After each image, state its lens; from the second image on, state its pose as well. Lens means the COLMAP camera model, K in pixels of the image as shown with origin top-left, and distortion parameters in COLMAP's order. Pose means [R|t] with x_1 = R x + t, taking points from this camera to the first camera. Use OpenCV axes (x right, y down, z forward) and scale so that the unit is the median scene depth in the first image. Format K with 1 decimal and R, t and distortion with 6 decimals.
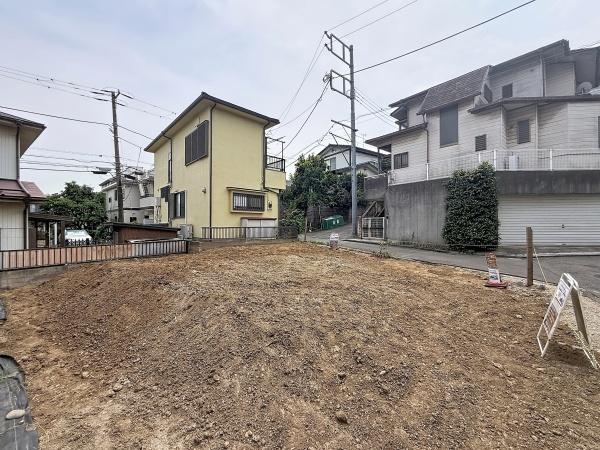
lens RADIAL K [[245.2, 0, 299.5], [0, 245.2, 221.8], [0, 0, 1]] dist [-0.001744, -0.000147]
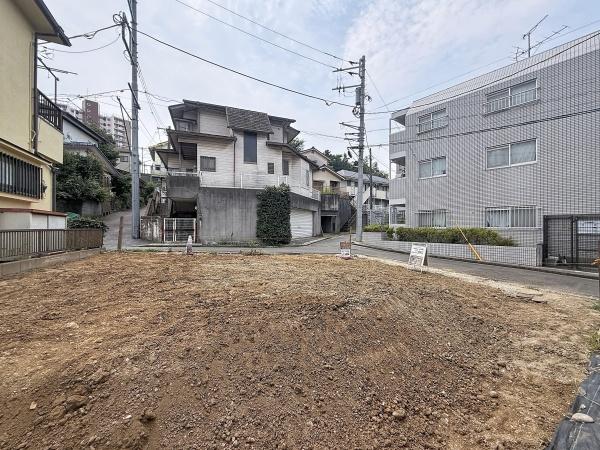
lens RADIAL K [[244.6, 0, 298.8], [0, 244.6, 225.5], [0, 0, 1]] dist [-0.001398, -0.000018]
pose [[0.326614, 0.006521, 0.945135, -0.445626], [-0.007018, 0.999965, -0.004474, 0.010655], [-0.945132, -0.005172, 0.326648, 0.320312]]
